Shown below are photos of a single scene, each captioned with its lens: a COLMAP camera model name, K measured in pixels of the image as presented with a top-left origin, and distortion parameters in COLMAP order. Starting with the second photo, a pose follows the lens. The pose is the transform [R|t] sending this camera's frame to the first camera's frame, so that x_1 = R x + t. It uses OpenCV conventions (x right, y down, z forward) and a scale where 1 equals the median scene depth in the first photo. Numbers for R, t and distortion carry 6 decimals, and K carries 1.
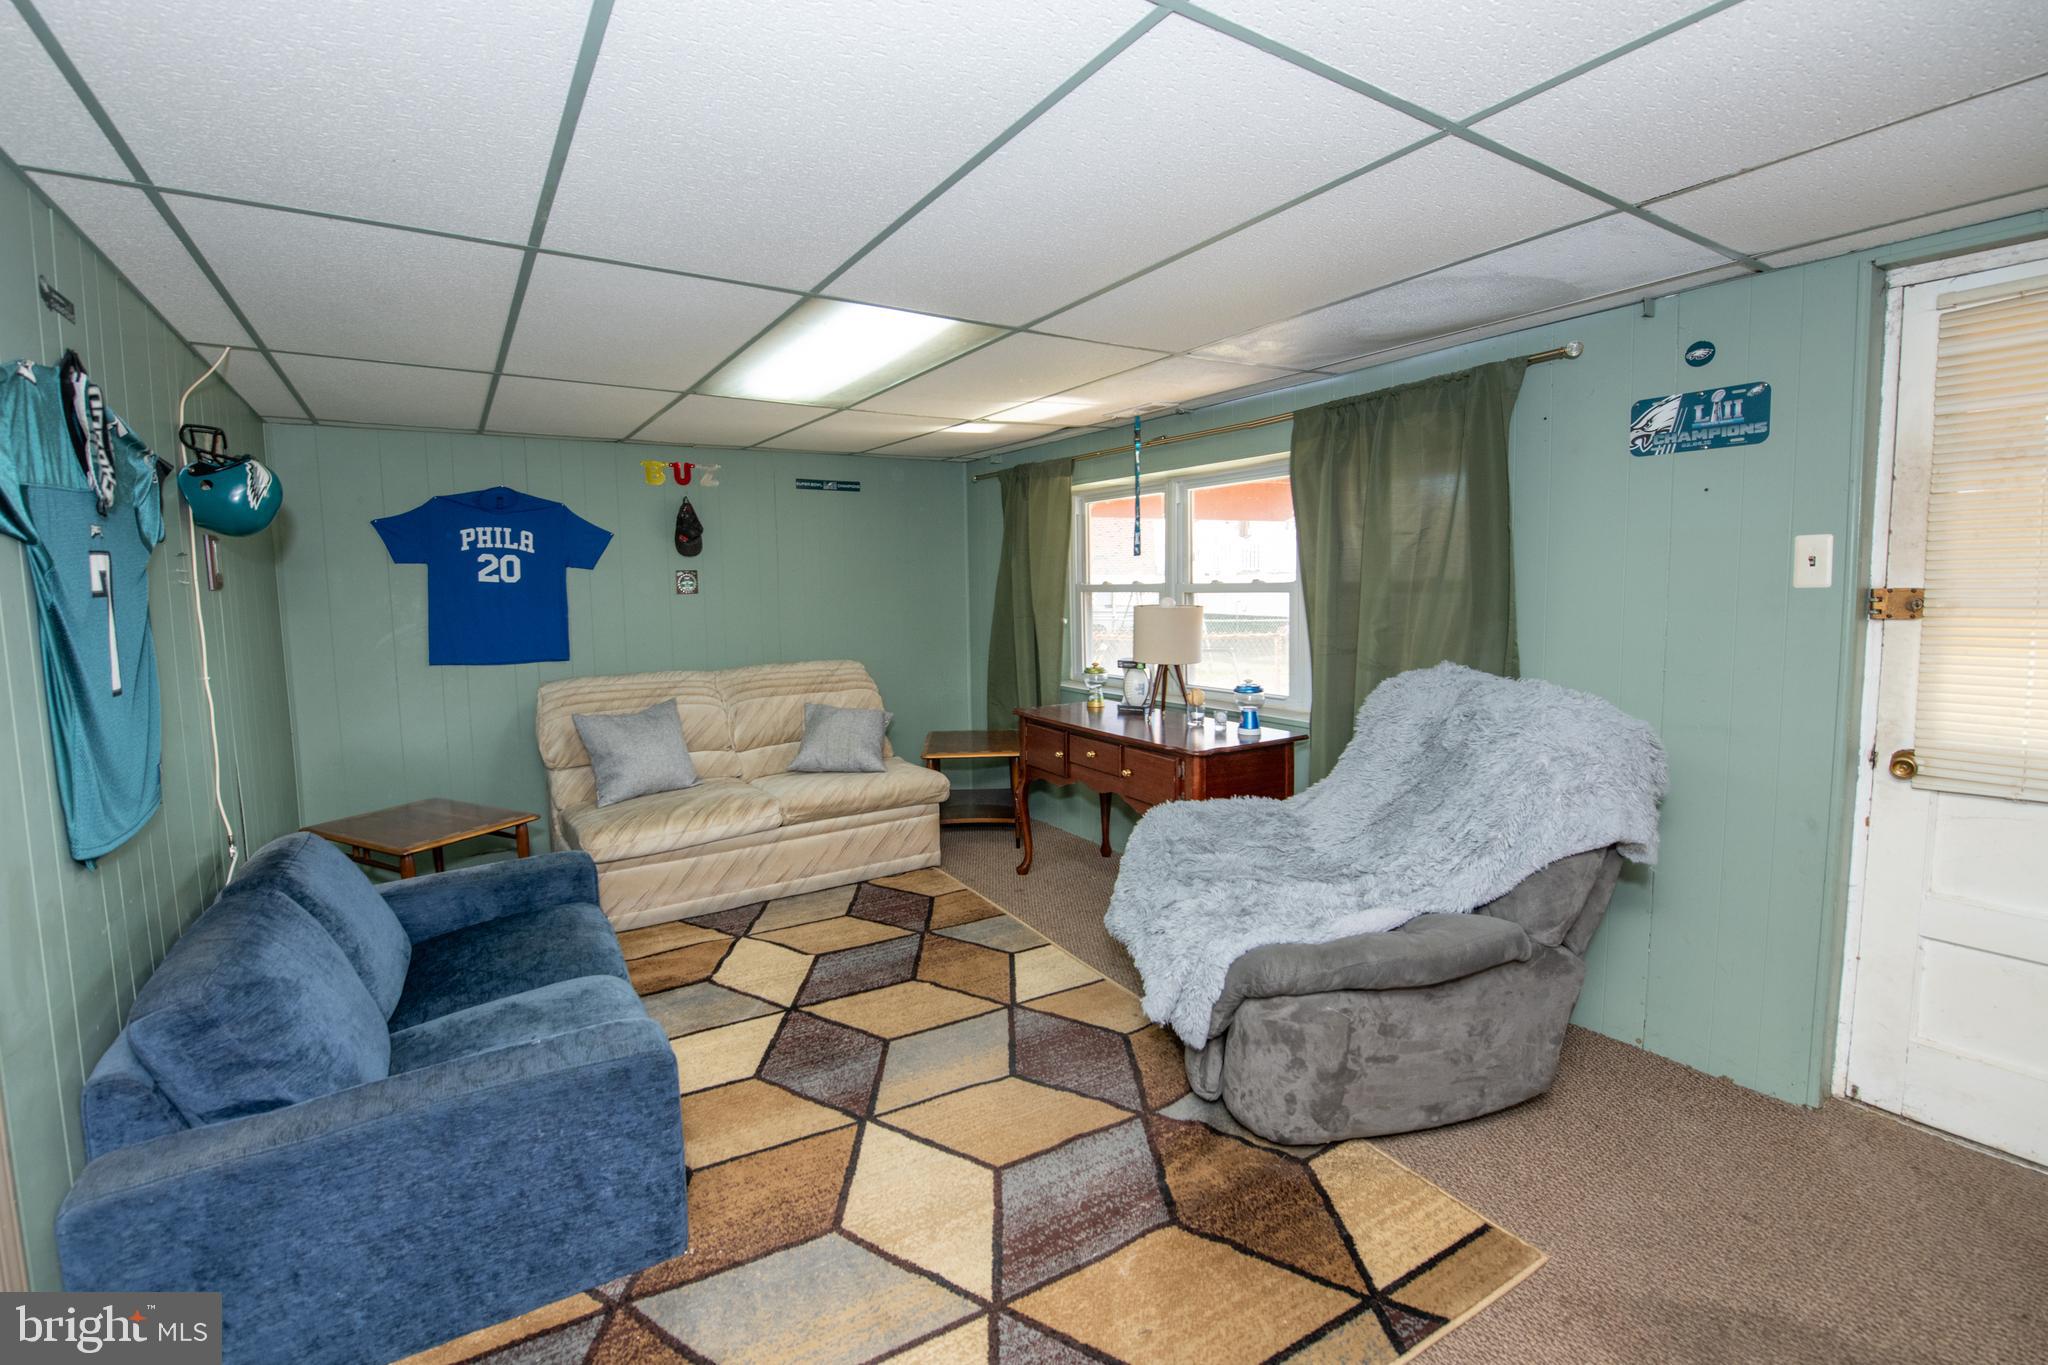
lens RADIAL K [[897.7, 0, 1026.6], [0, 897.7, 666.7], [0, 0, 1]] dist [-0.008441, -0.005979]
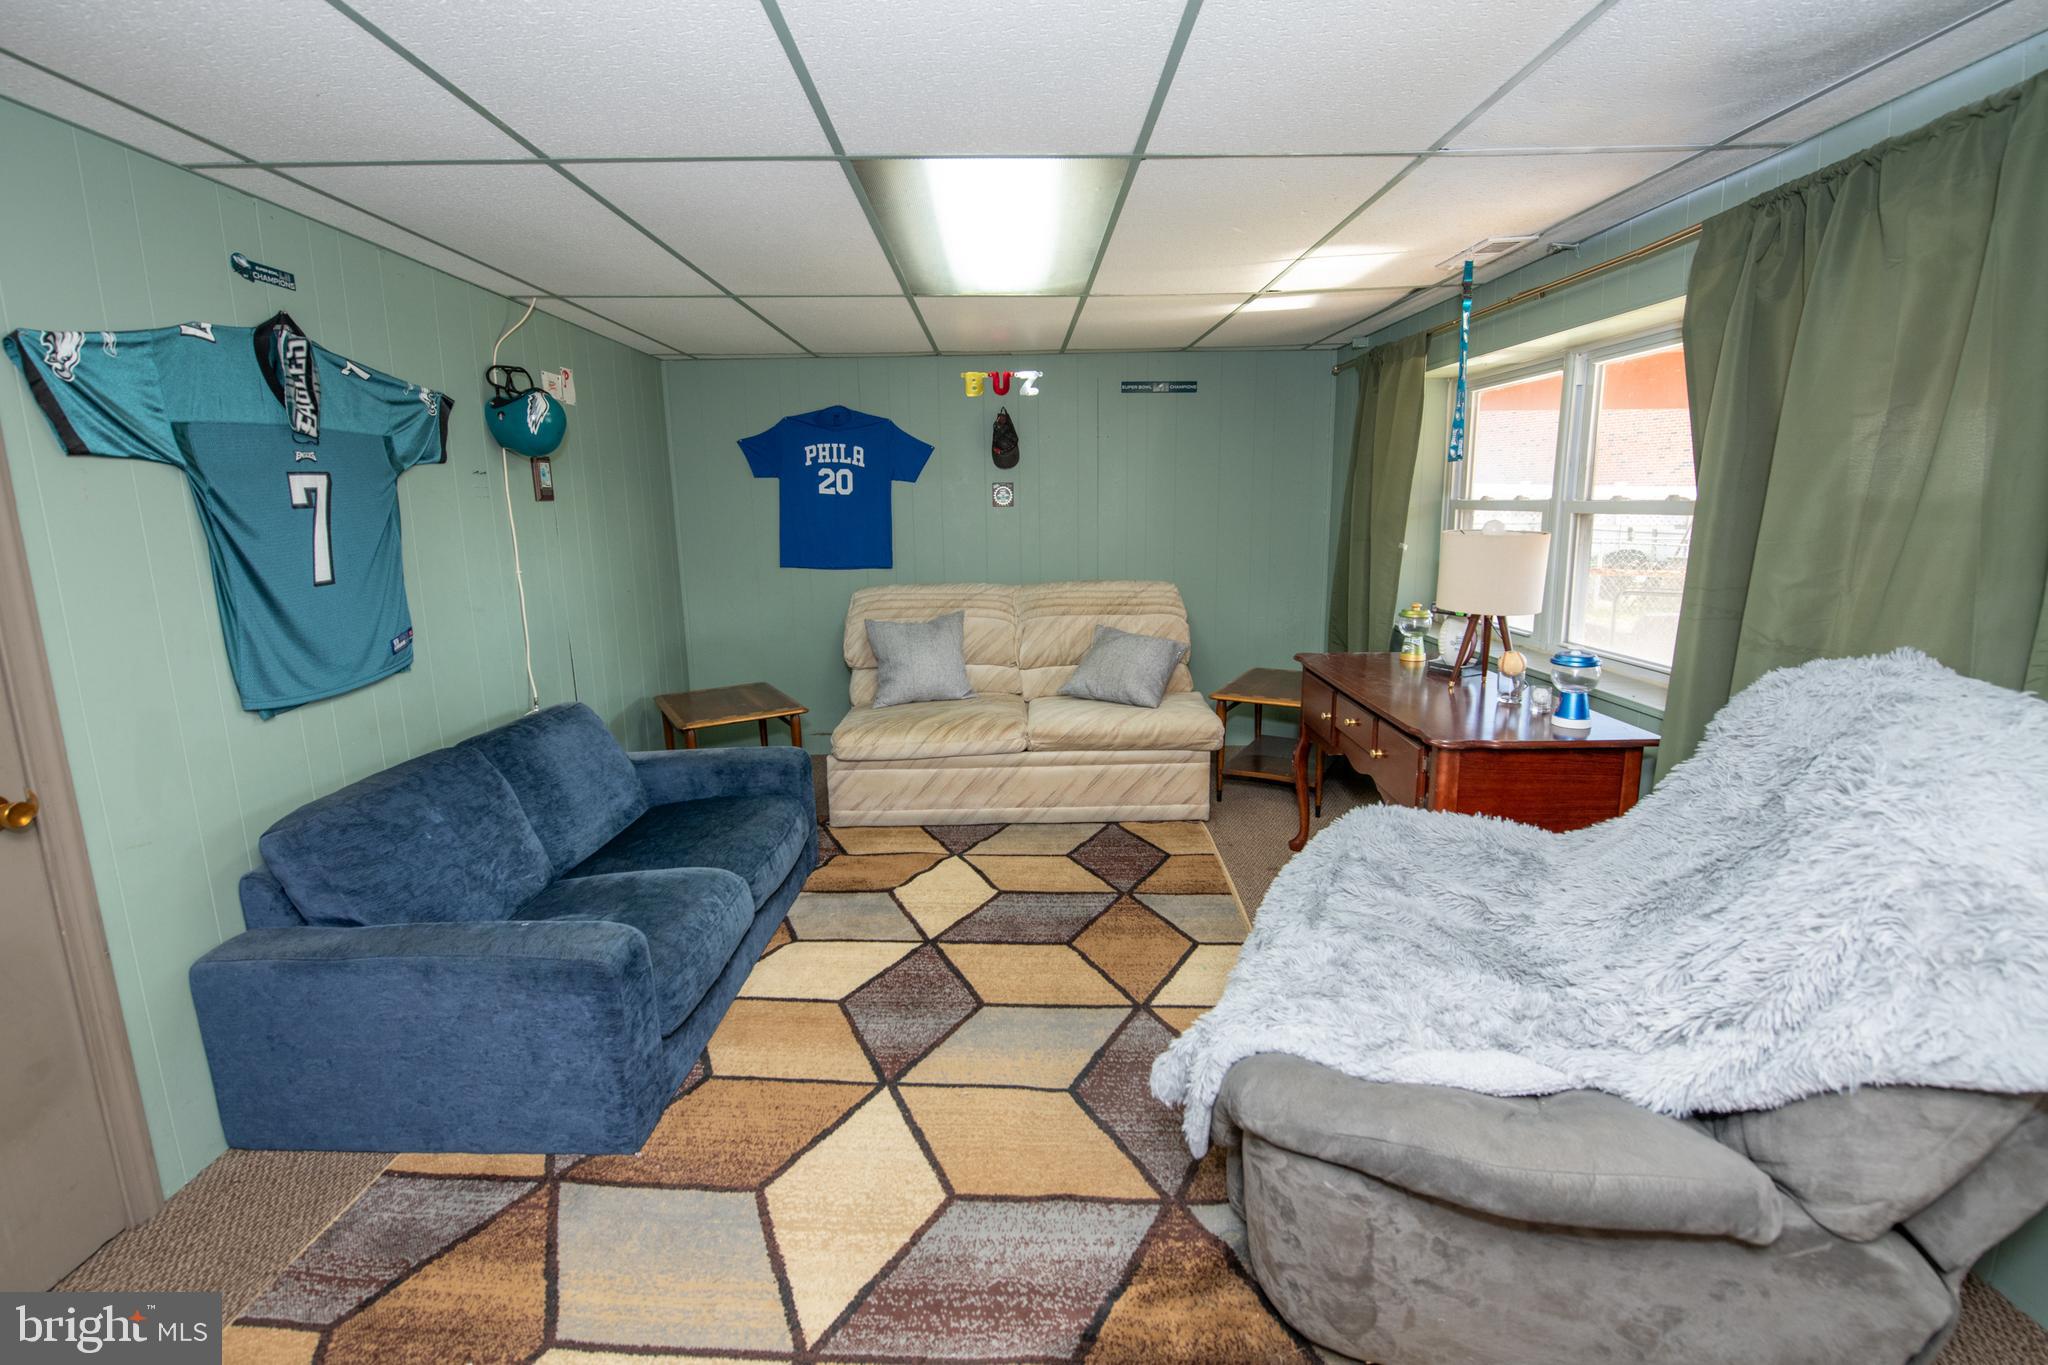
lens RADIAL K [[897.7, 0, 1026.6], [0, 897.7, 666.7], [0, 0, 1]] dist [-0.008441, -0.005979]
pose [[0.843326, 0.104779, -0.527089, 0.240960], [-0.052860, 0.992226, 0.112668, -0.022906], [0.534797, -0.067154, 0.842308, 0.200265]]
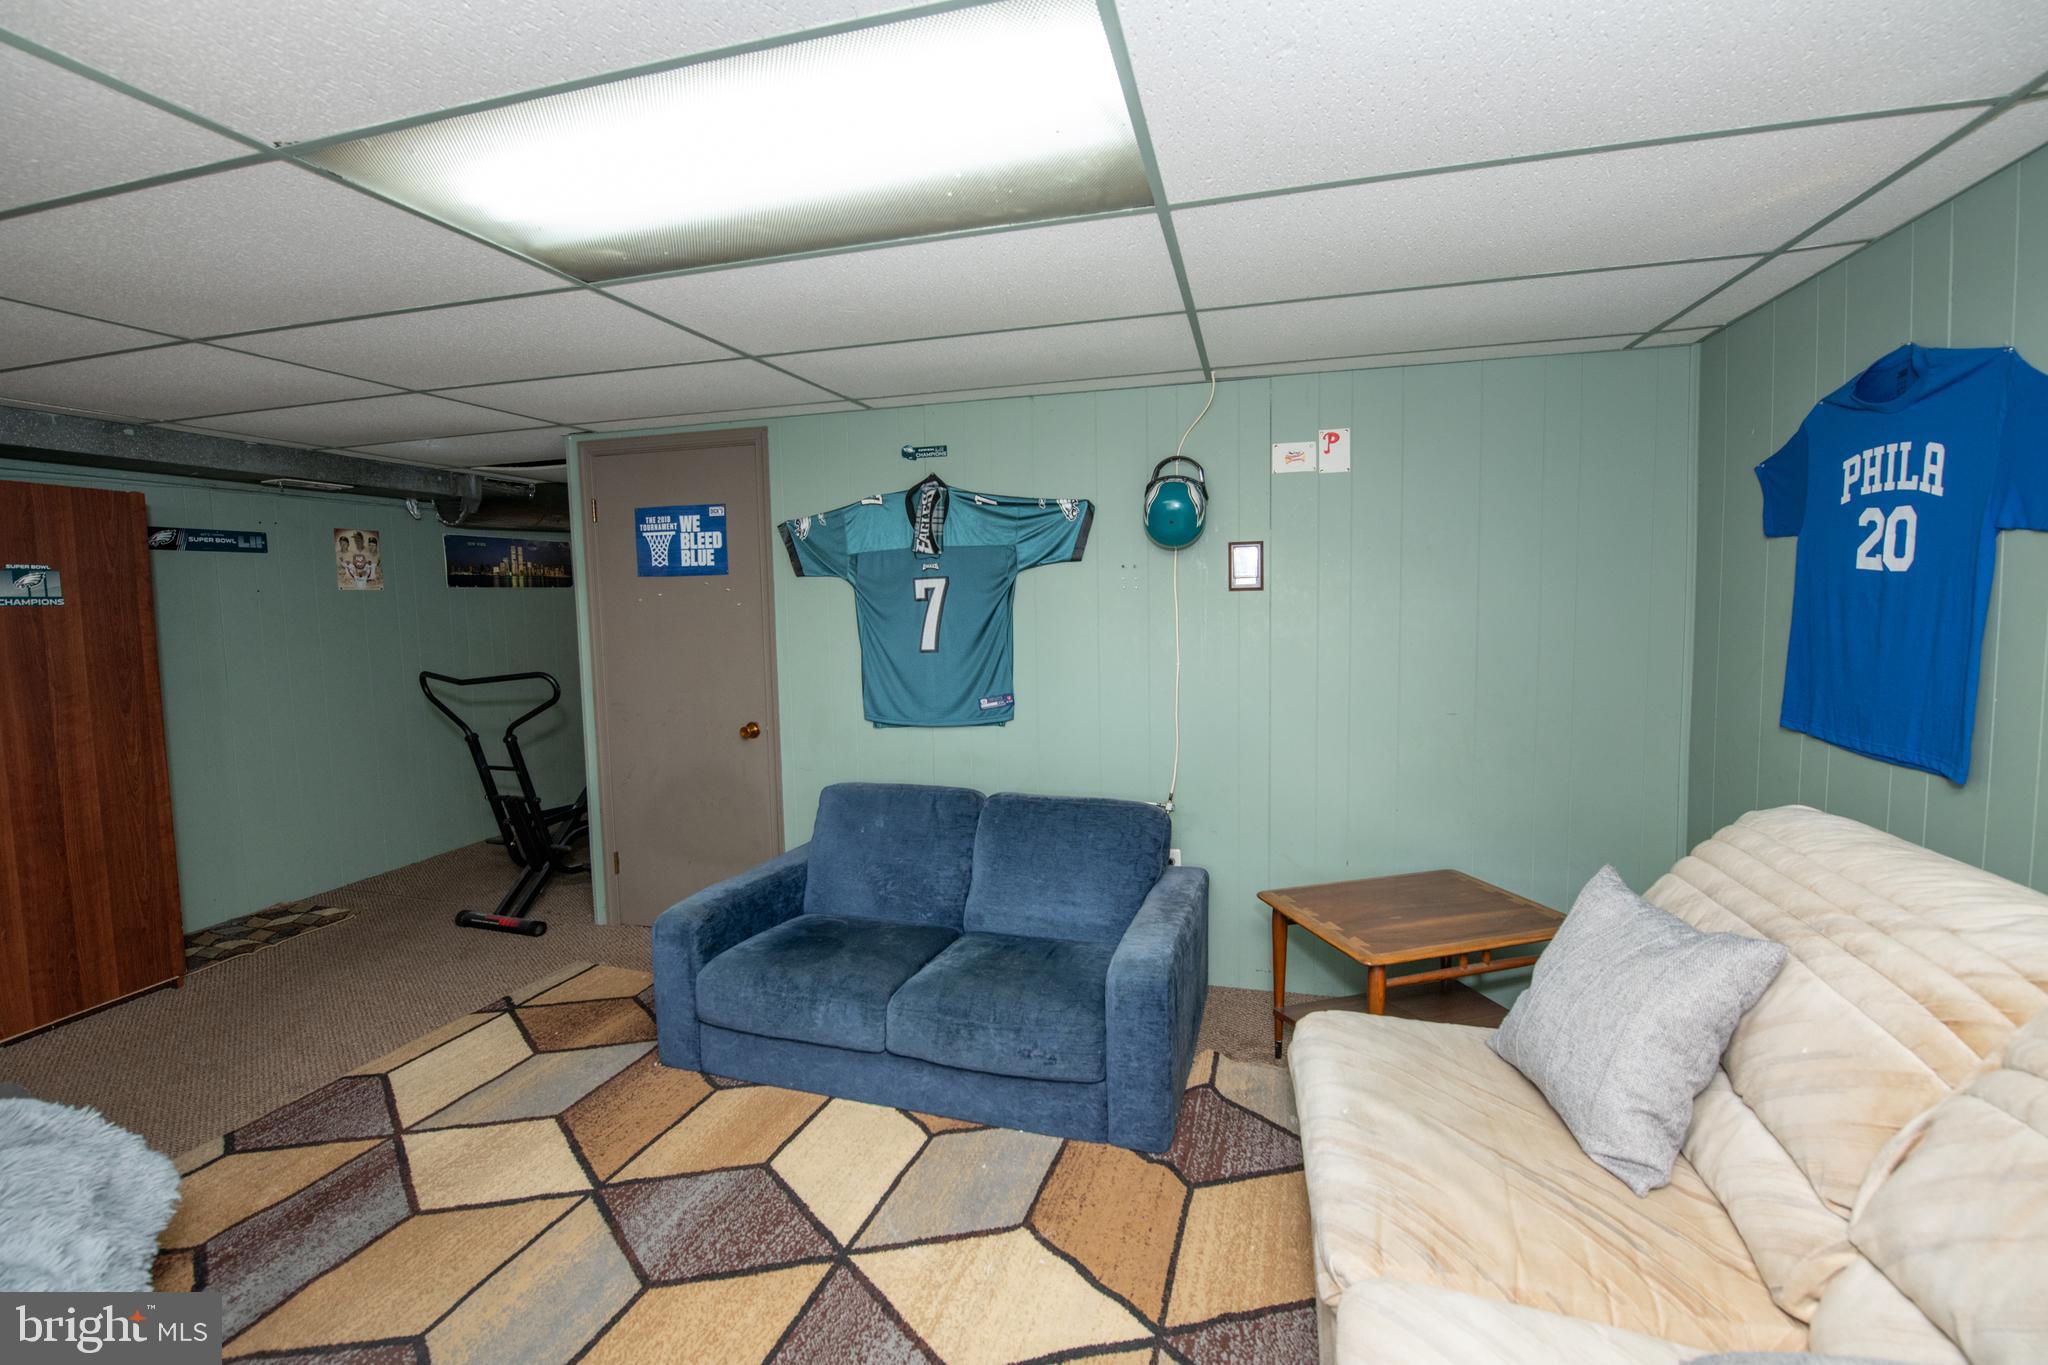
lens RADIAL K [[917.4, 0, 1071.7], [0, 917.4, 658.3], [0, 0, 1]] dist [-0.013850, -0.000212]
pose [[-0.768049, 0.083874, -0.634875, -0.002955], [-0.024844, 0.986737, 0.160413, -0.126932], [0.639910, 0.138978, -0.755778, 1.215103]]
